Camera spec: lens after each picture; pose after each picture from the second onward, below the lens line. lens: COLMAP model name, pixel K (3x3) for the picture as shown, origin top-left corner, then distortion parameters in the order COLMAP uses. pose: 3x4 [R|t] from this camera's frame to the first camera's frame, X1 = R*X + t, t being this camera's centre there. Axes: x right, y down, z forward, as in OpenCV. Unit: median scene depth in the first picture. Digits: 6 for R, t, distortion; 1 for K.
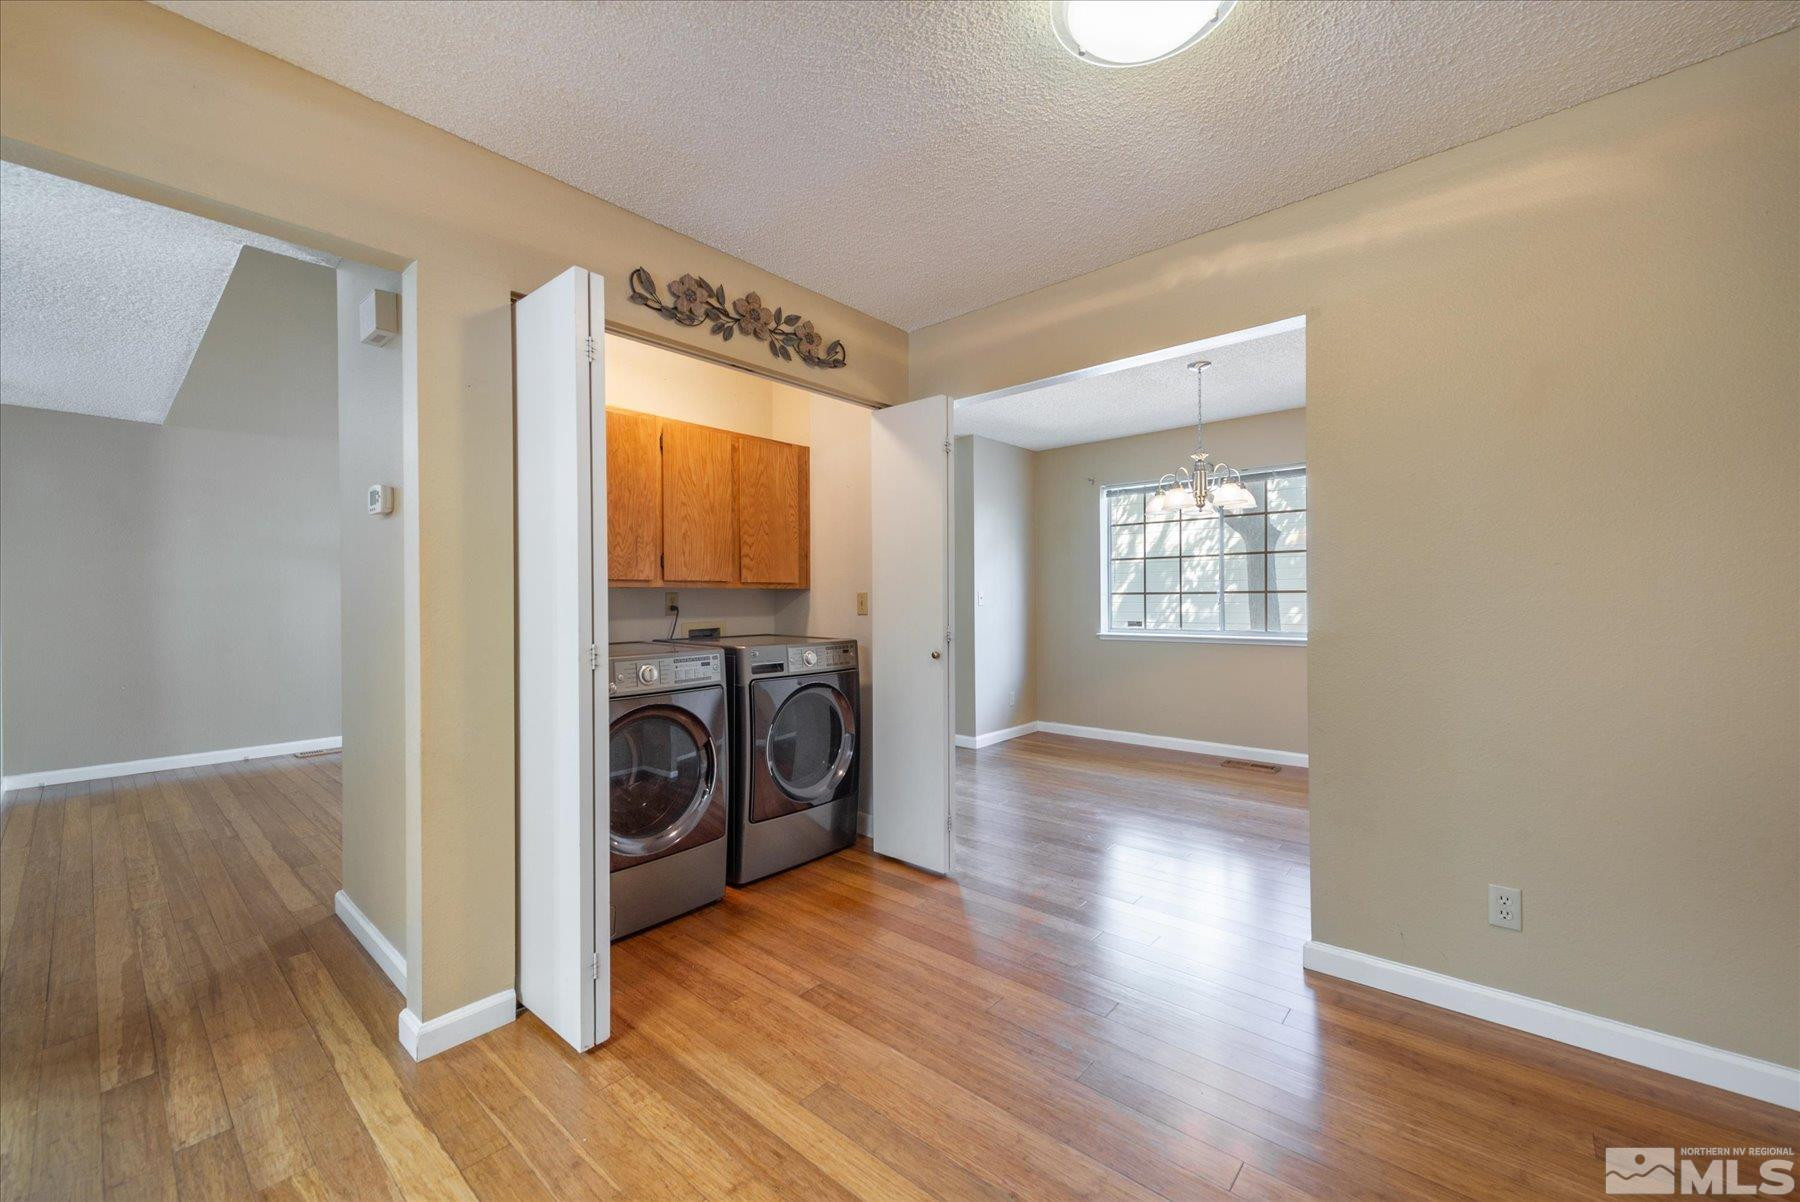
lens RADIAL K [[713.7, 0, 906.5], [0, 713.7, 599.3], [0, 0, 1]] dist [0.007239, -0.000361]
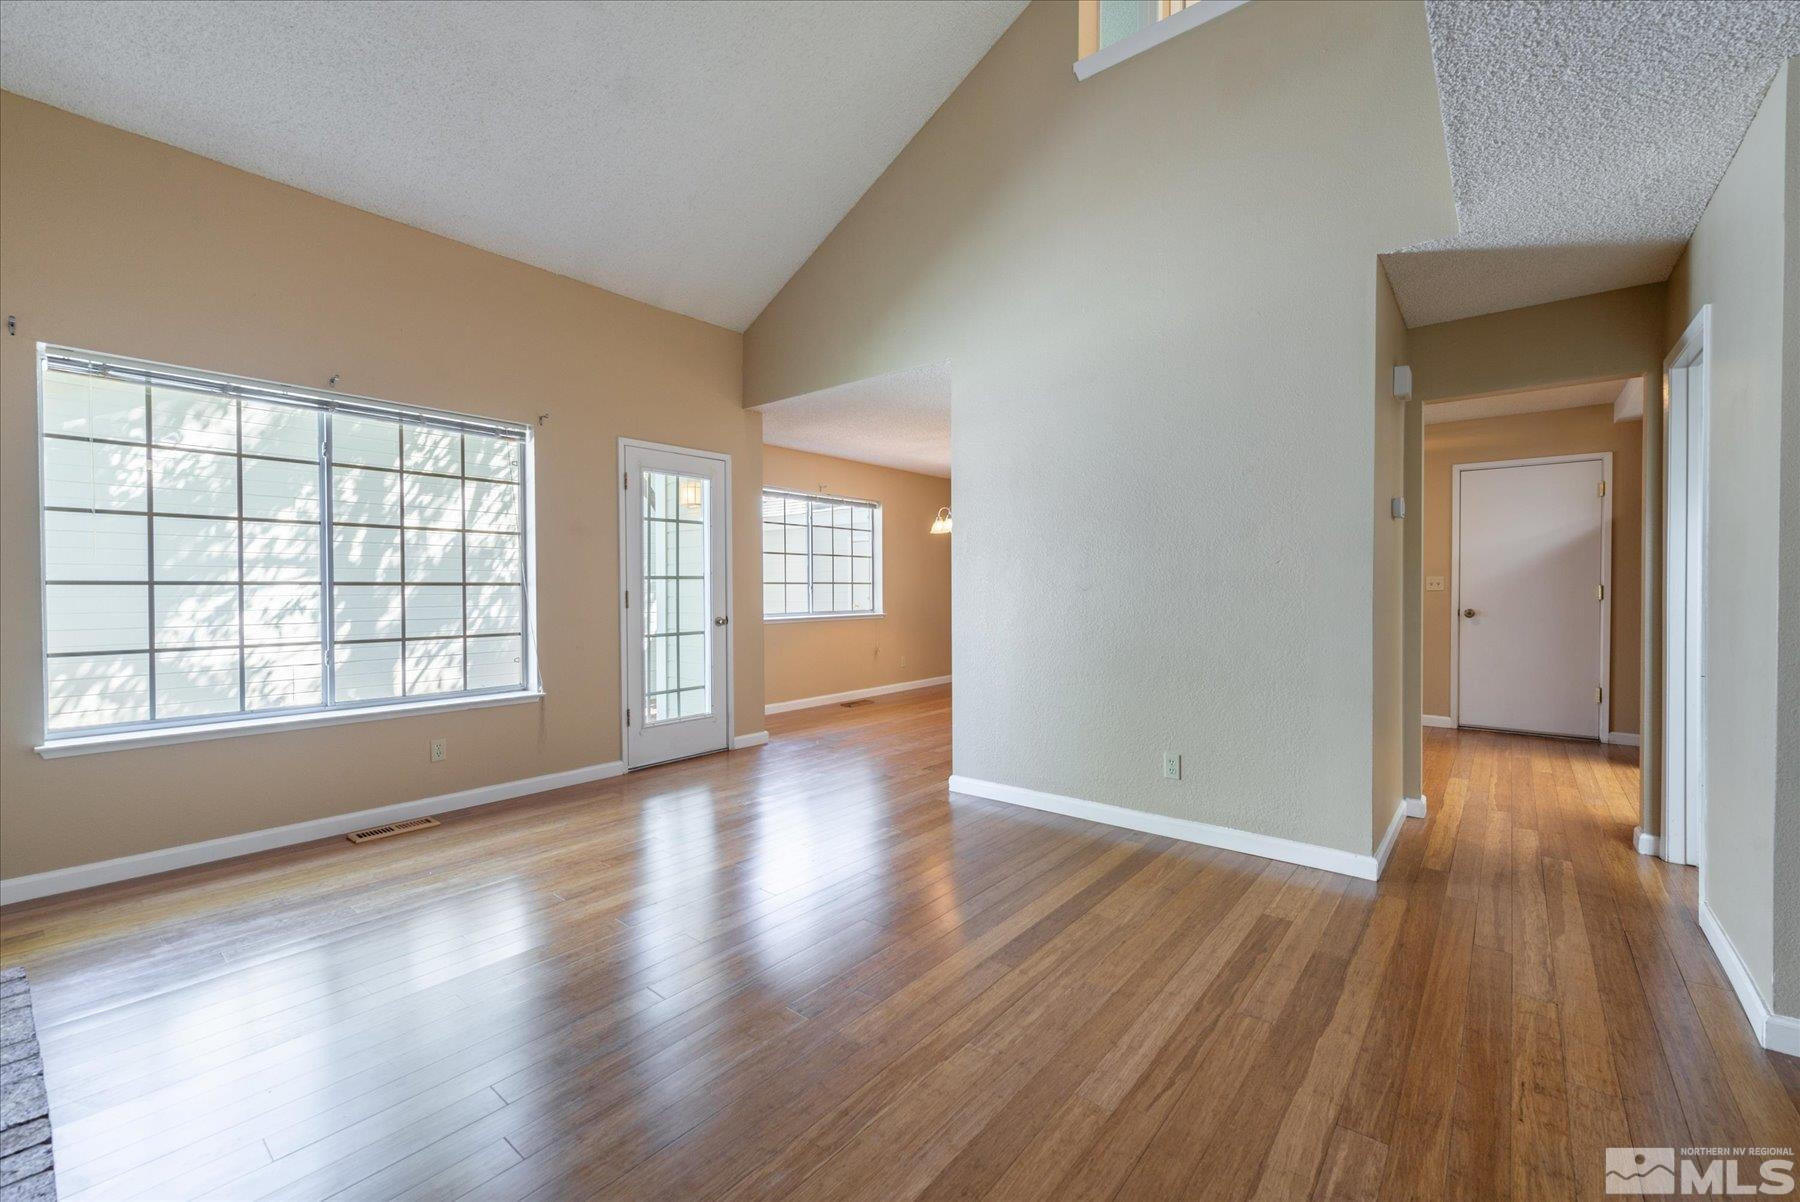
lens RADIAL K [[744.9, 0, 900.0], [0, 744.9, 601.0], [0, 0, 1]] dist [0.022440, -0.000148]
pose [[-0.035185, -0.012092, 0.999308, -0.919737], [-0.000039, 0.999927, 0.012098, 0.007378], [-0.999381, 0.000387, -0.035183, 0.856061]]
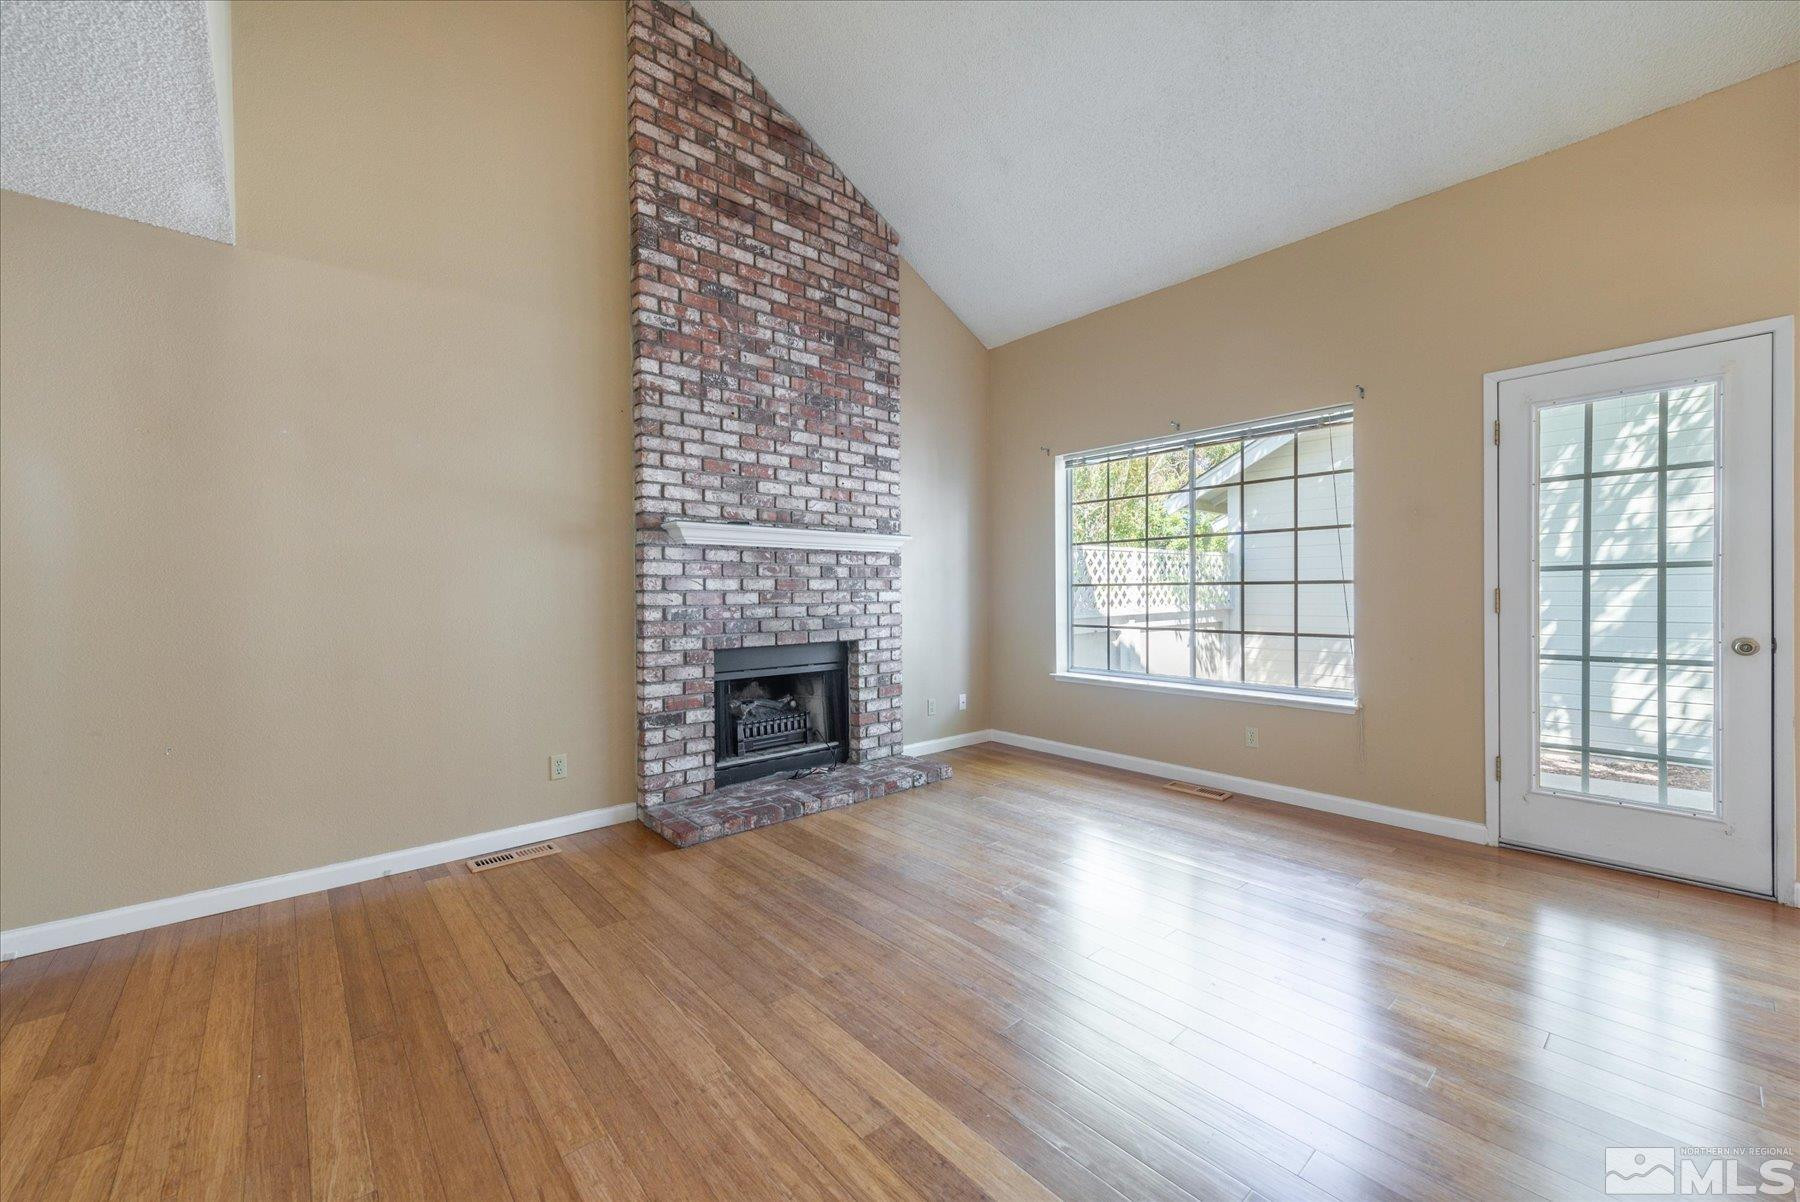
lens RADIAL K [[705.5, 0, 905.6], [0, 705.5, 599.5], [0, 0, 1]] dist [0.019439, -0.007451]
pose [[0.992222, -0.000956, -0.124478, -0.457832], [0.002954, 0.999870, 0.015865, 0.004352], [0.124446, -0.016109, 0.992096, 0.512287]]
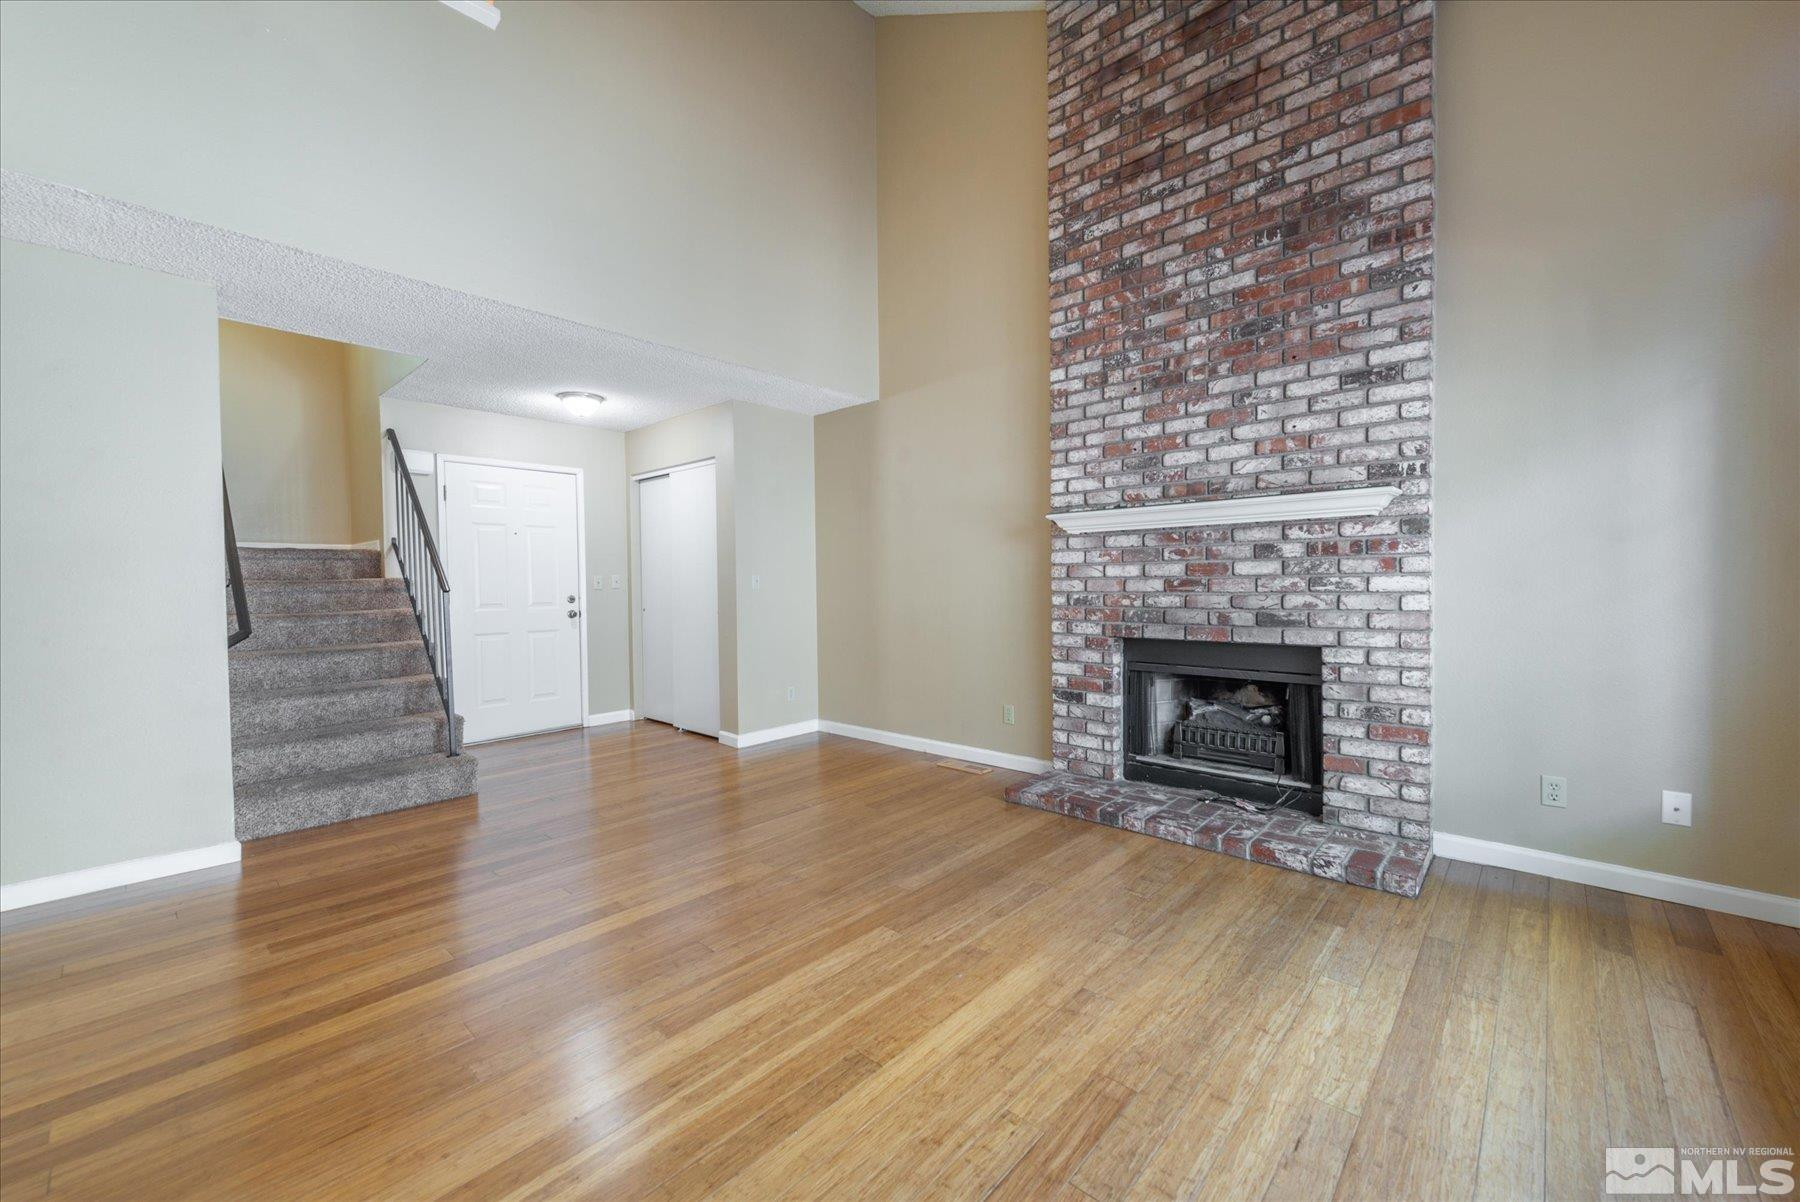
lens RADIAL K [[705.5, 0, 905.6], [0, 705.5, 599.5], [0, 0, 1]] dist [0.019439, -0.007451]
pose [[-0.017966, 0.029710, -0.999397, -0.046038], [0.016530, 0.999431, 0.029414, 0.004133], [0.999702, -0.015992, -0.018447, 0.981925]]
